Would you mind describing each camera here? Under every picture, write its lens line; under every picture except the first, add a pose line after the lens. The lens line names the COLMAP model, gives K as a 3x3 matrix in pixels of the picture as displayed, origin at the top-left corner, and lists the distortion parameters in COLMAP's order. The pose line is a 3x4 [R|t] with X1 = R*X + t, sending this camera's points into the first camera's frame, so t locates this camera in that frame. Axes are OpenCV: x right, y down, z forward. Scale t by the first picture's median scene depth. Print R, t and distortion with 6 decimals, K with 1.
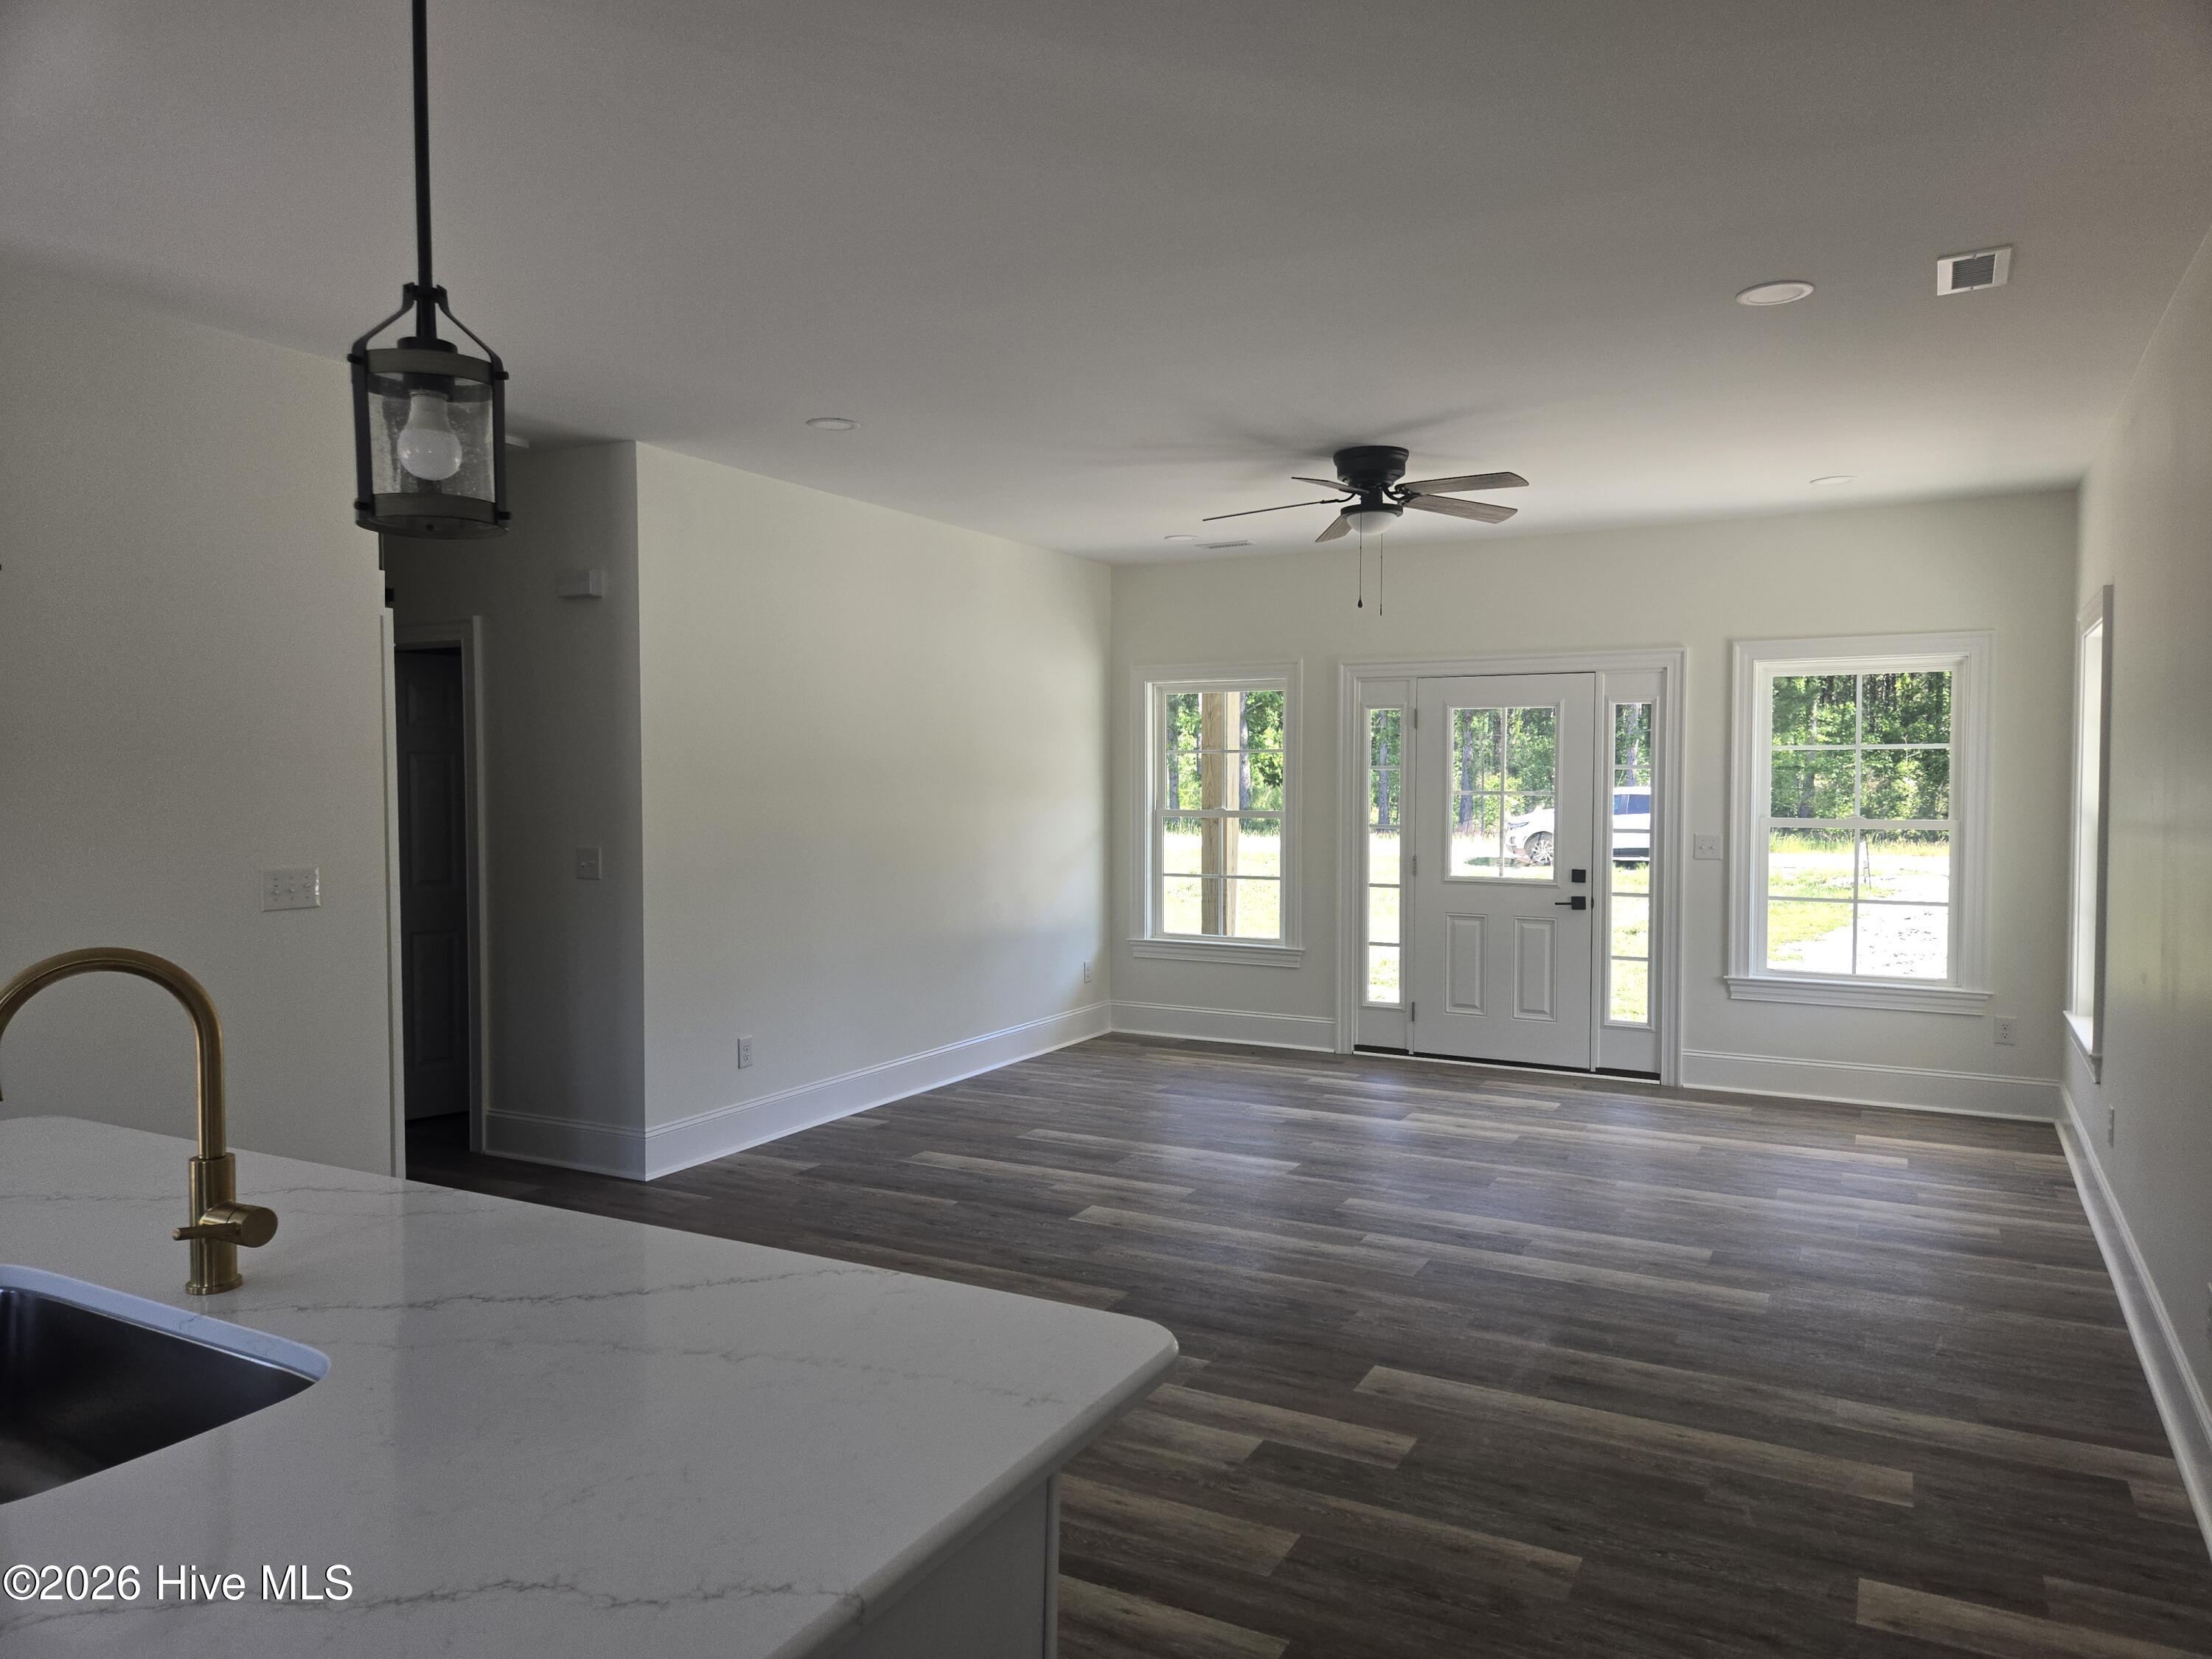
lens RADIAL K [[1469.8, 0, 1125.3], [0, 1469.8, 833.4], [0, 0, 1]] dist [0.089383, -0.085881]
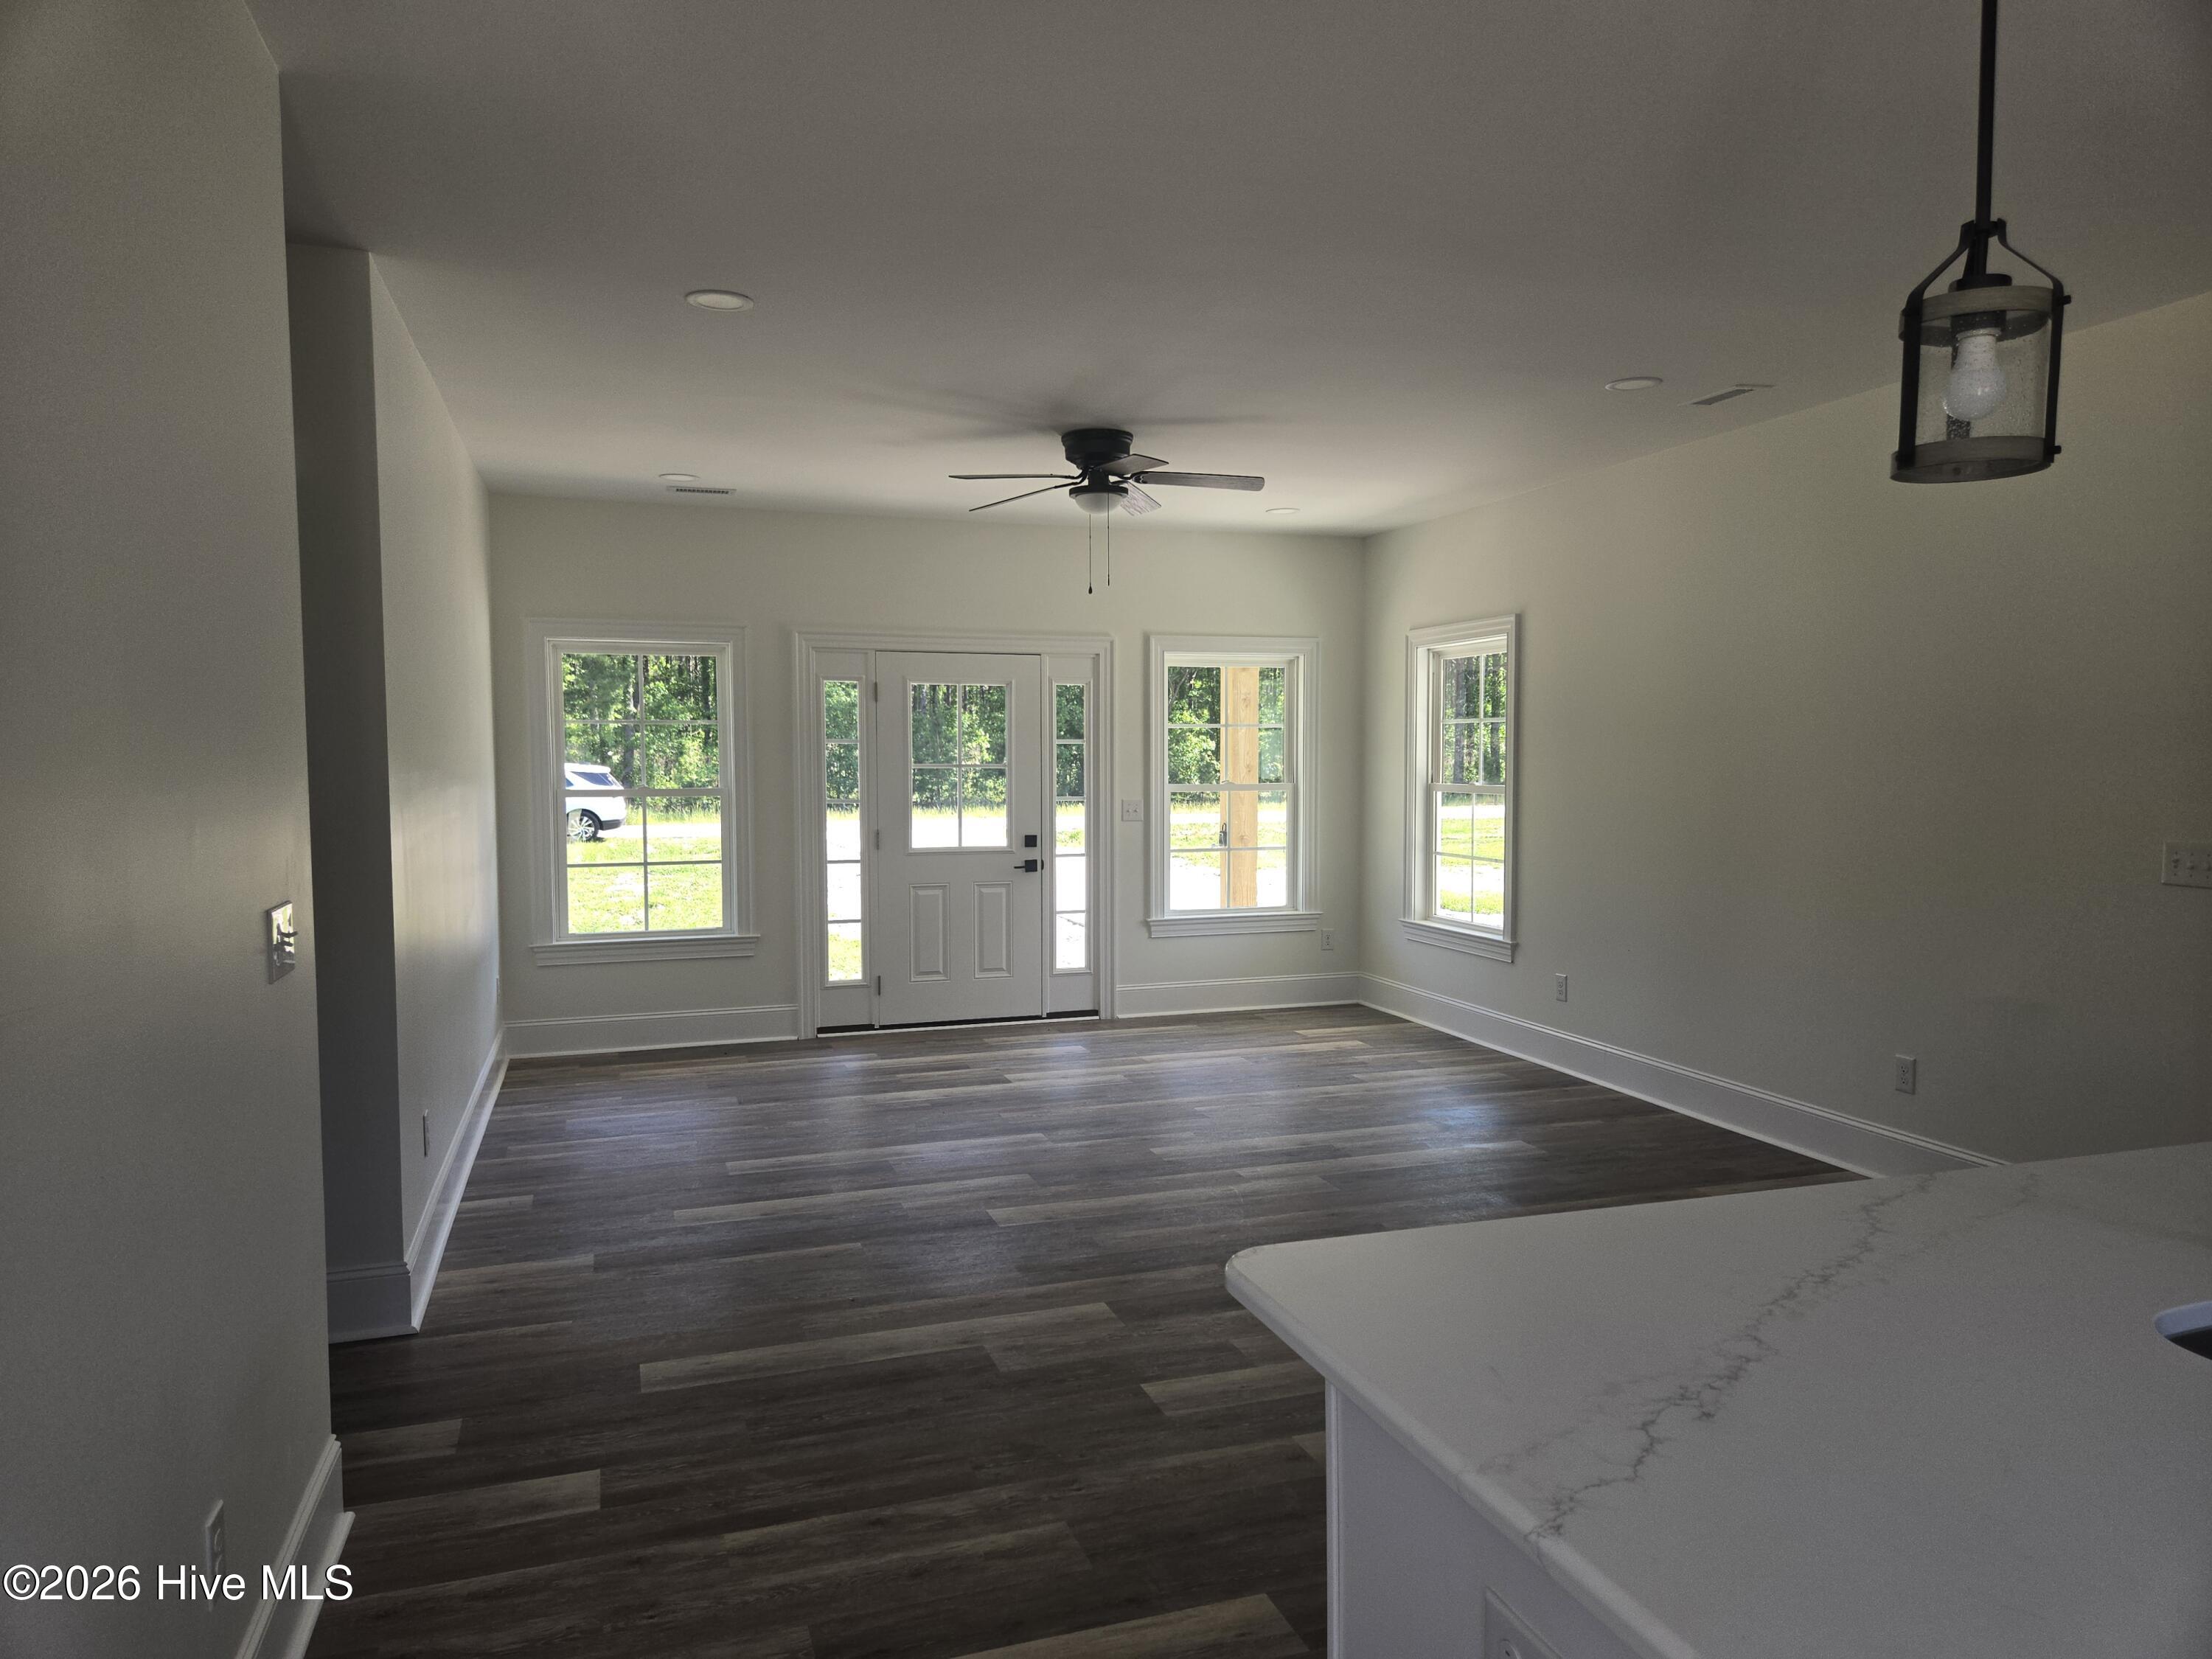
lens RADIAL K [[1469.8, 0, 1125.3], [0, 1469.8, 833.4], [0, 0, 1]] dist [0.089383, -0.085881]
pose [[0.694231, -0.045141, 0.718335, -0.434237], [0.032212, 0.998980, 0.031647, -0.009108], [-0.719031, 0.001169, 0.694977, 0.199877]]
